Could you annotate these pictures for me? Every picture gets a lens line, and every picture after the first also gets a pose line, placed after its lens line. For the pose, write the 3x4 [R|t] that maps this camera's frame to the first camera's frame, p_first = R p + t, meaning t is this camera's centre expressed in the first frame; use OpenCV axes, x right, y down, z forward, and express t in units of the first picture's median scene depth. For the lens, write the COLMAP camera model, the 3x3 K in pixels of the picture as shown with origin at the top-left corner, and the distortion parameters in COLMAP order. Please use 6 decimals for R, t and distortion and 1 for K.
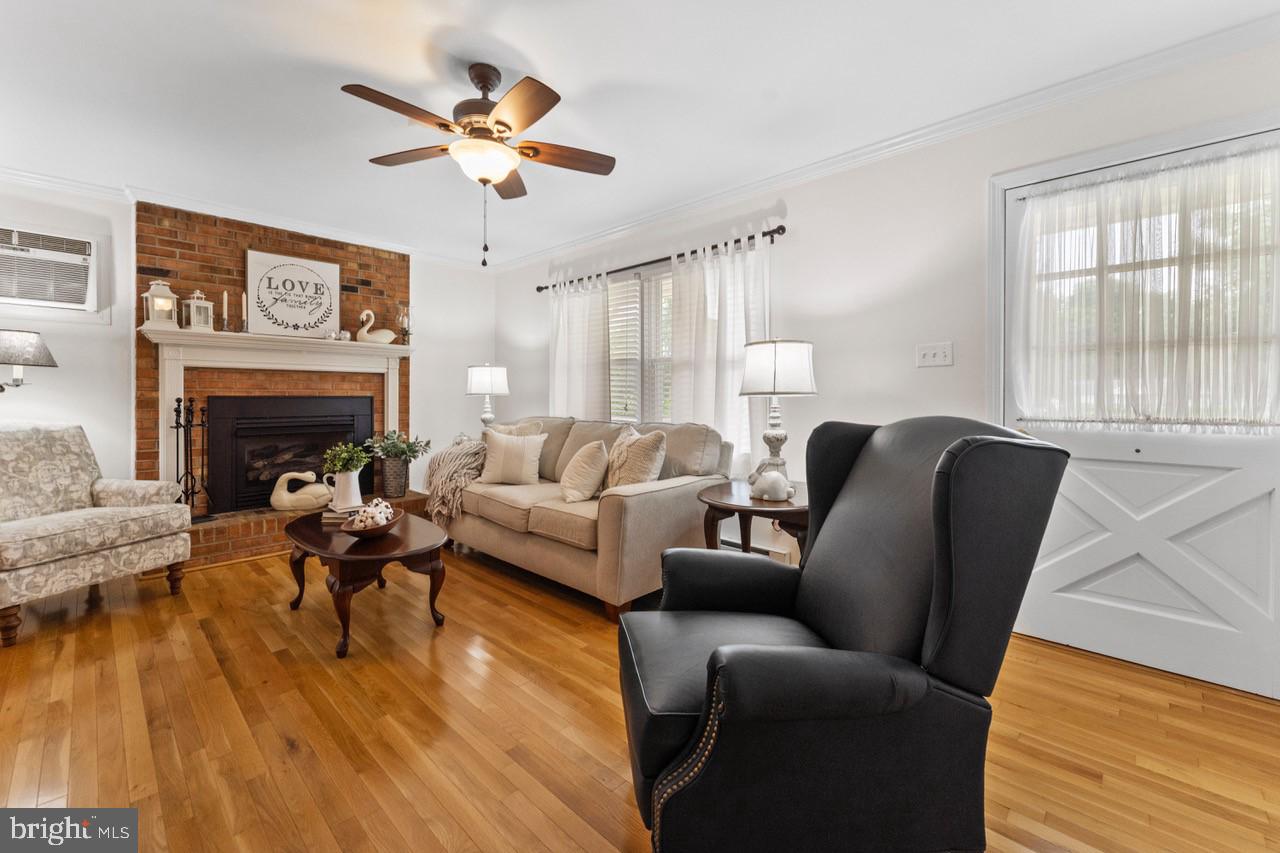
lens RADIAL K [[523.9, 0, 640.0], [0, 523.9, 387.9], [0, 0, 1]] dist [-0.000193, -0.000015]
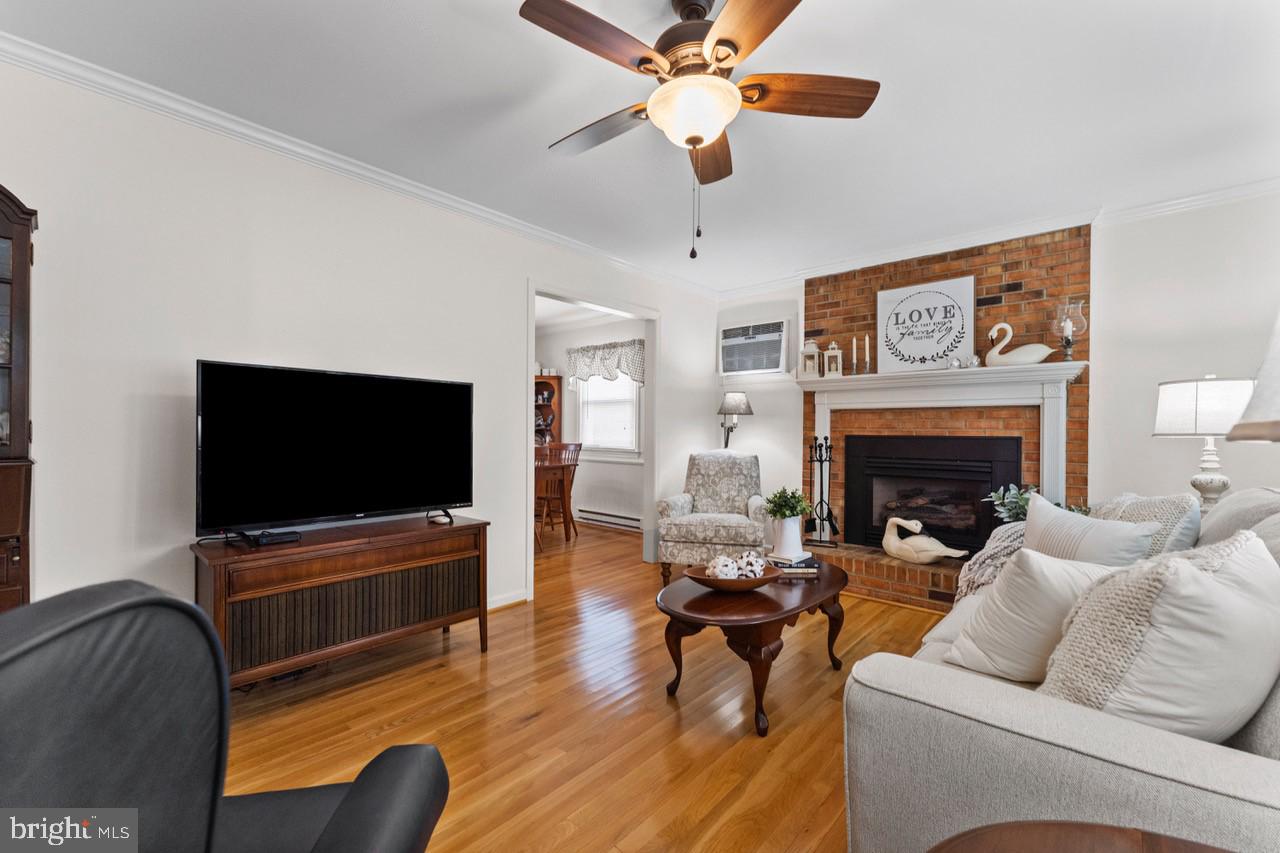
lens RADIAL K [[515.7, 0, 640.0], [0, 515.7, 426.5], [0, 0, 1]] dist [0.000564, 0.000034]
pose [[0.029356, -0.012123, -0.999495, 0.231106], [0.008495, 0.999893, -0.011878, 0.005954], [0.999533, -0.008142, 0.029456, 0.496900]]
